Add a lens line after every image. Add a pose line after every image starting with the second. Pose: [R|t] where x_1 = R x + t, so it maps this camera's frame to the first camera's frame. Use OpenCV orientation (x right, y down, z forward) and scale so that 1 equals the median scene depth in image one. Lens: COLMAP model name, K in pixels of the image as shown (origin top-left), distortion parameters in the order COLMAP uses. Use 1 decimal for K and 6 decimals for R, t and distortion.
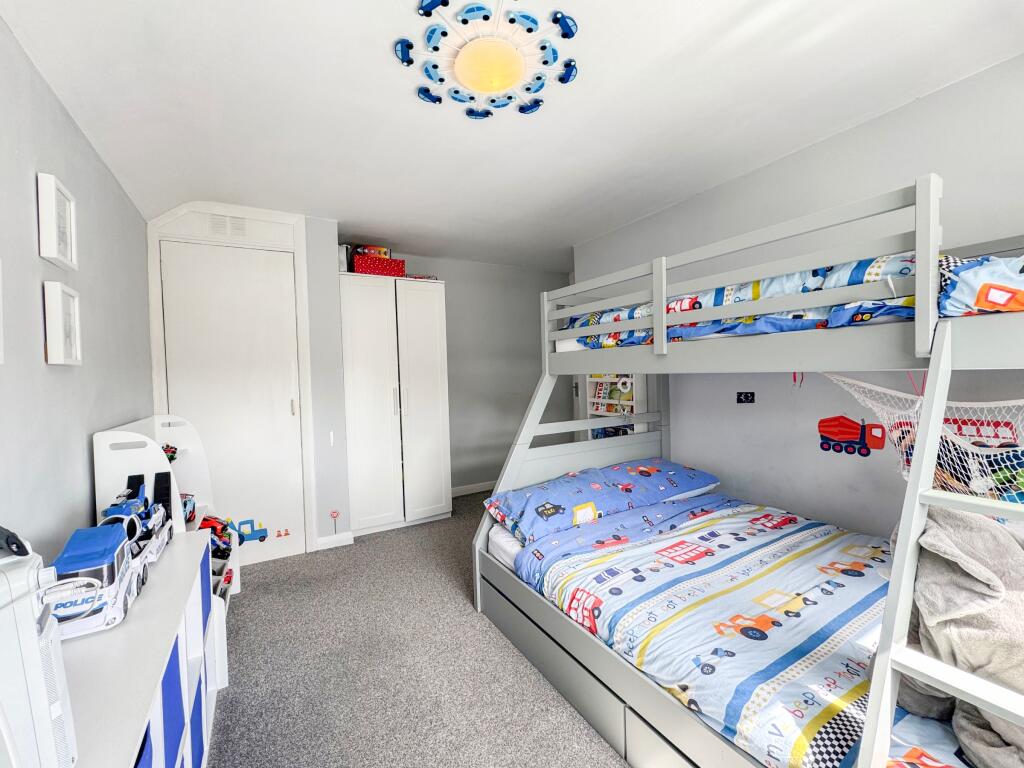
lens RADIAL K [[431.7, 0, 512.0], [0, 431.7, 384.0], [0, 0, 1]] dist [-0.012122, -0.000091]
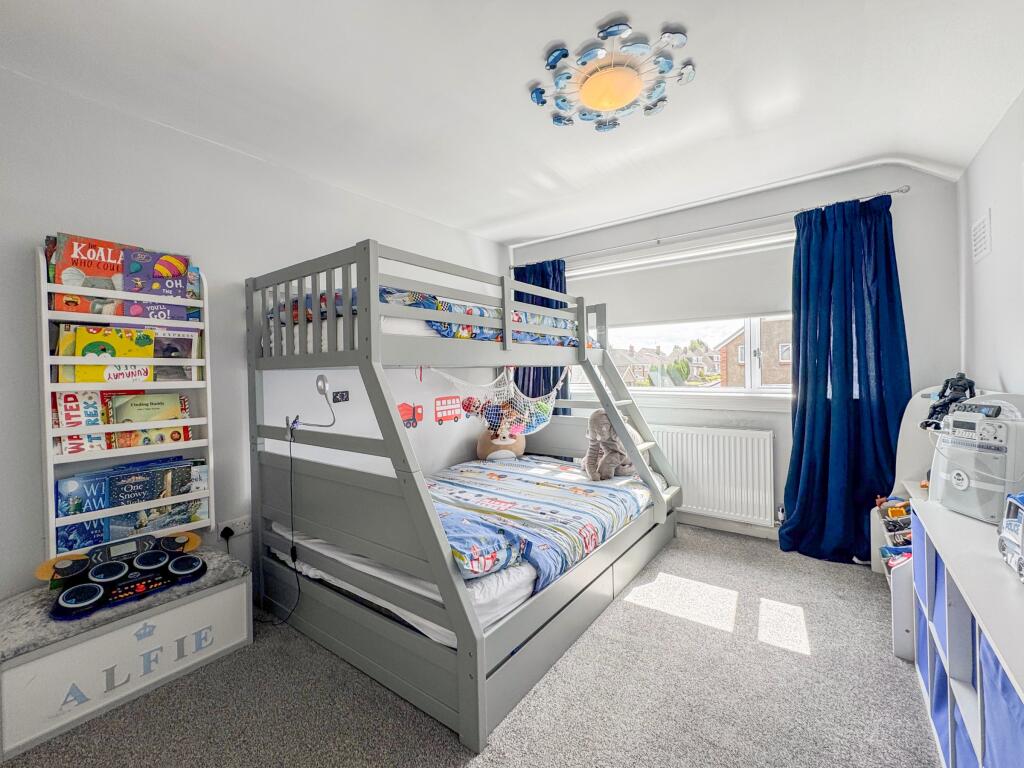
lens RADIAL K [[421.8, 0, 512.3], [0, 421.8, 377.9], [0, 0, 1]] dist [-0.000374, 0.000046]
pose [[-0.390159, 0.022356, 0.920476, -0.721571], [0.055079, 0.998482, -0.000904, 0.012672], [-0.919099, 0.050346, -0.390798, 1.295625]]
